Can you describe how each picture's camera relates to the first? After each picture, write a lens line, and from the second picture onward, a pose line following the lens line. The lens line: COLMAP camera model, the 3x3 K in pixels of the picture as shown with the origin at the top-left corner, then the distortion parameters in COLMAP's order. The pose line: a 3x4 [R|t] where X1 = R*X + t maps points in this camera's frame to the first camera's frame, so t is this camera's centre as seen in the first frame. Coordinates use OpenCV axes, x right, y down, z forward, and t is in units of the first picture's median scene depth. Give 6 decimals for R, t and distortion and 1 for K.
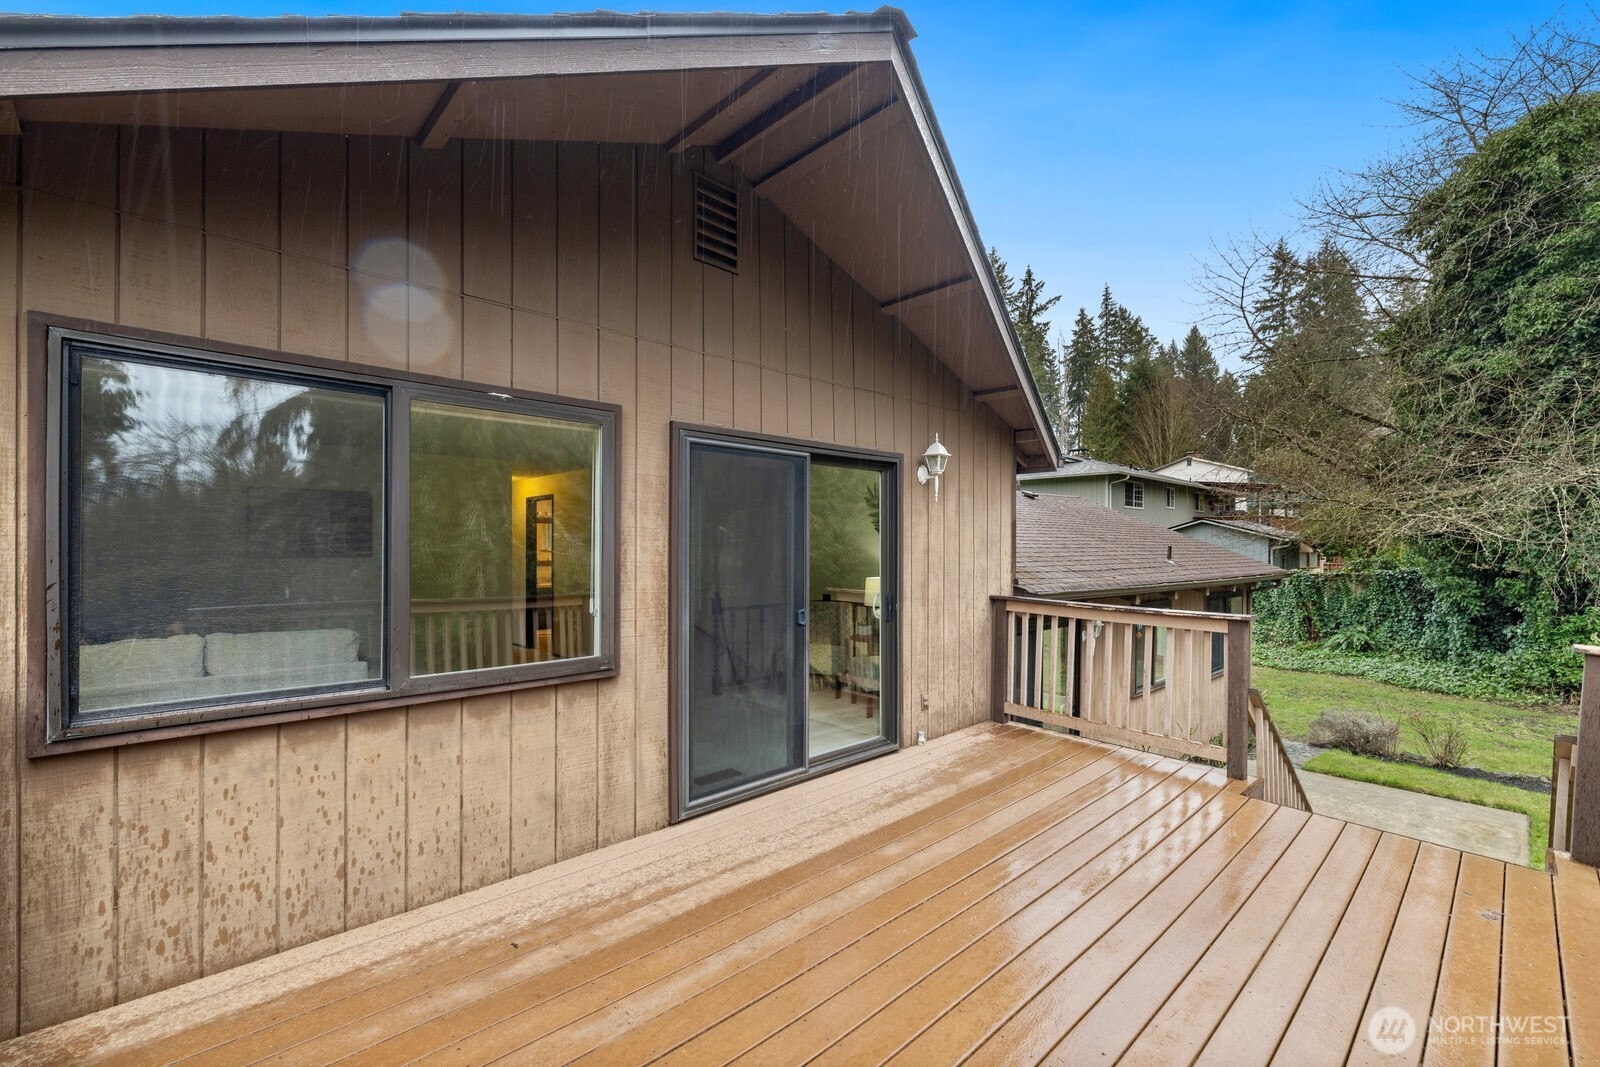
lens RADIAL K [[685.3, 0, 800.0], [0, 685.3, 533.5], [0, 0, 1]] dist [0.000209, -0.000039]
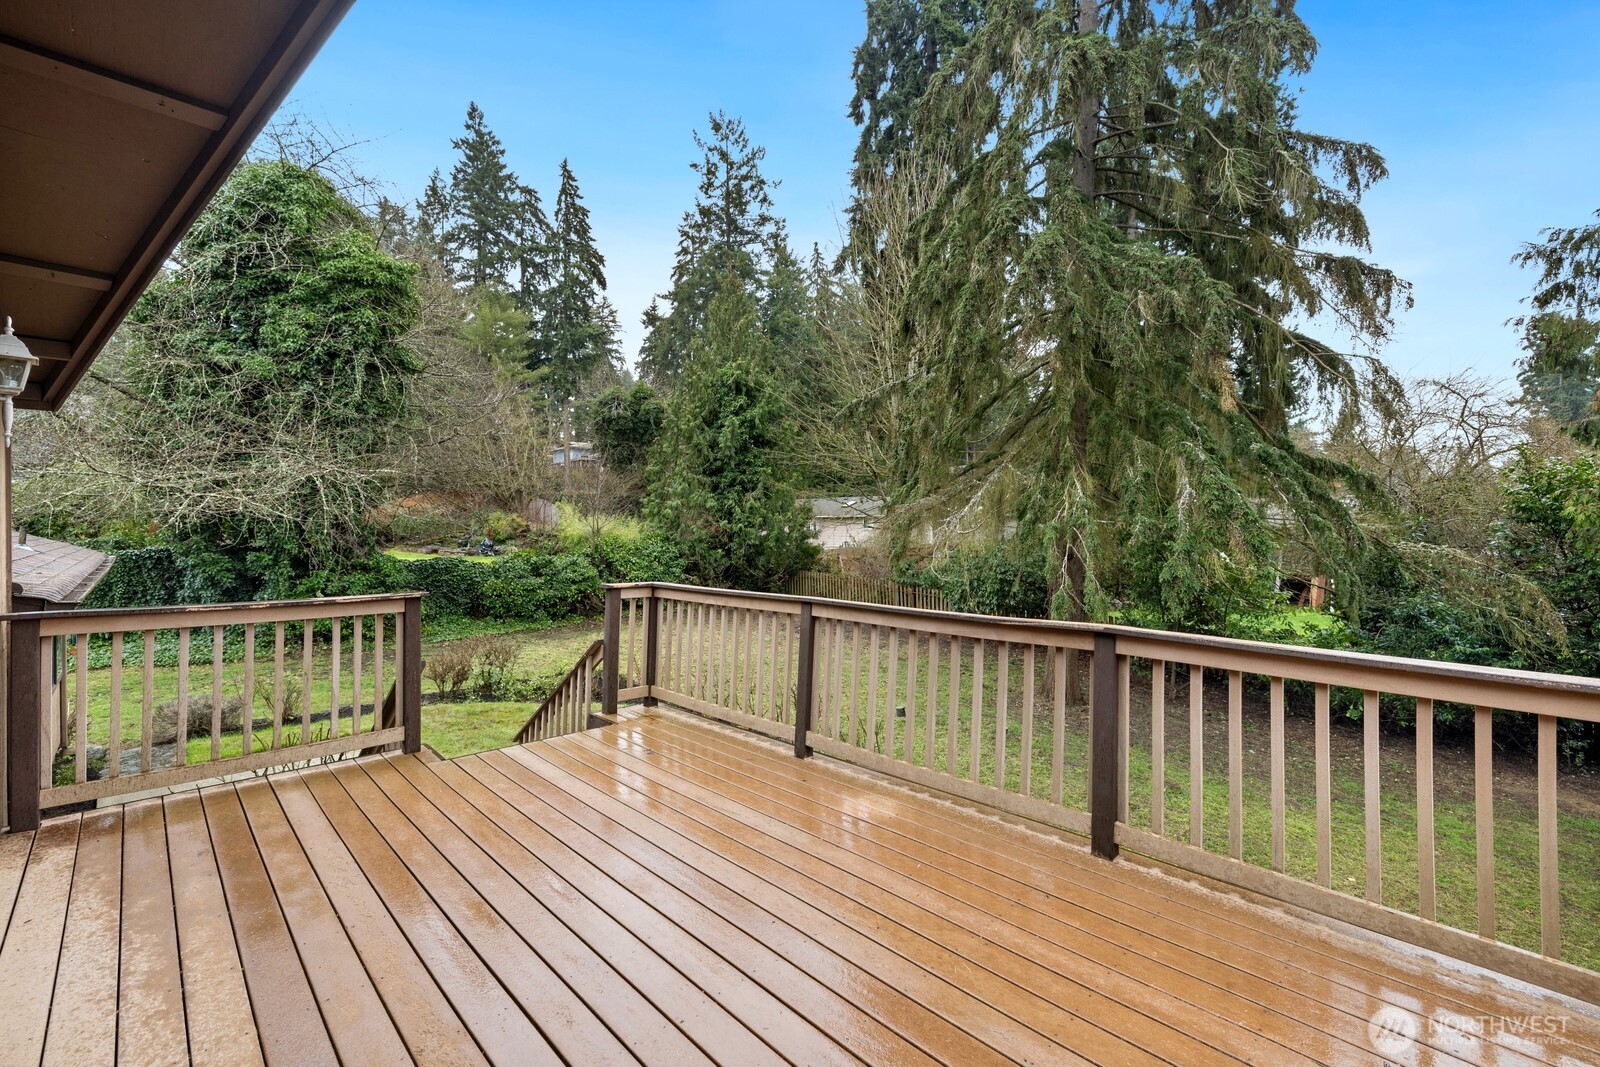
lens RADIAL K [[653.5, 0, 797.0], [0, 653.5, 515.1], [0, 0, 1]] dist [-0.000505, -0.000062]
pose [[-0.033232, 0.009479, 0.999403, -0.106182], [-0.014072, 0.999851, -0.009951, 0.001197], [-0.999349, -0.014395, -0.033093, 0.133849]]
